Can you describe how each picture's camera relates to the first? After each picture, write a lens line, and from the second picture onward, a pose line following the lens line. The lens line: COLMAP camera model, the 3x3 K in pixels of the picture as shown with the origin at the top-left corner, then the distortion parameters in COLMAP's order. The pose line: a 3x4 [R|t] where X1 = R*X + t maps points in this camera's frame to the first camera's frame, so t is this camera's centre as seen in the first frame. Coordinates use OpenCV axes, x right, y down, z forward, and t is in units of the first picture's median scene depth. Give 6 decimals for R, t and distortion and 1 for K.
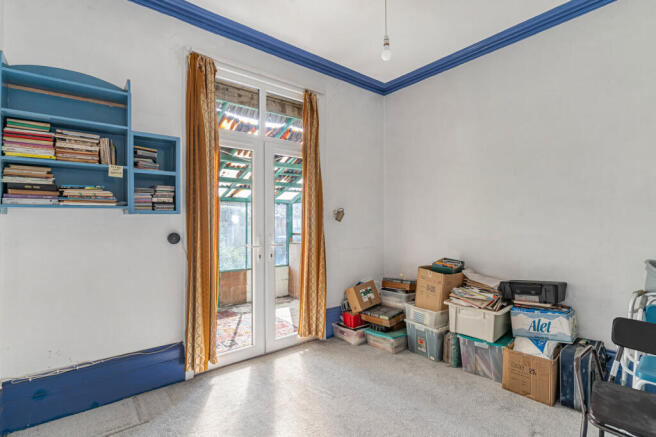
lens RADIAL K [[318.3, 0, 330.3], [0, 318.3, 217.3], [0, 0, 1]] dist [-0.002256, -0.000311]
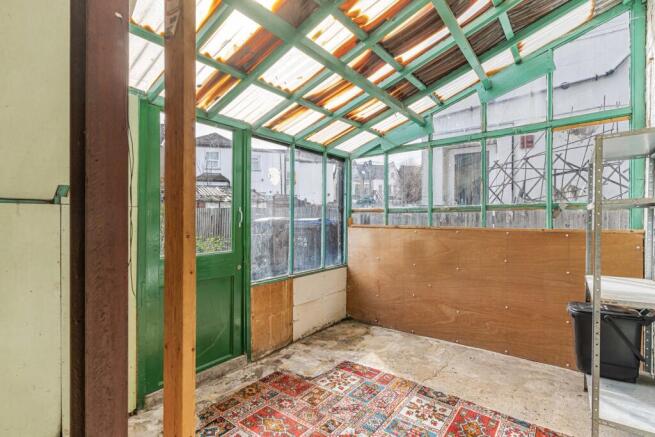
lens RADIAL K [[317.8, 0, 325.0], [0, 317.8, 220.9], [0, 0, 1]] dist [-0.002256, -0.000311]
pose [[0.970405, -0.005399, 0.241423, -0.311166], [0.000310, 0.999777, 0.021114, 0.057786], [-0.241483, -0.020415, 0.970190, 0.459645]]
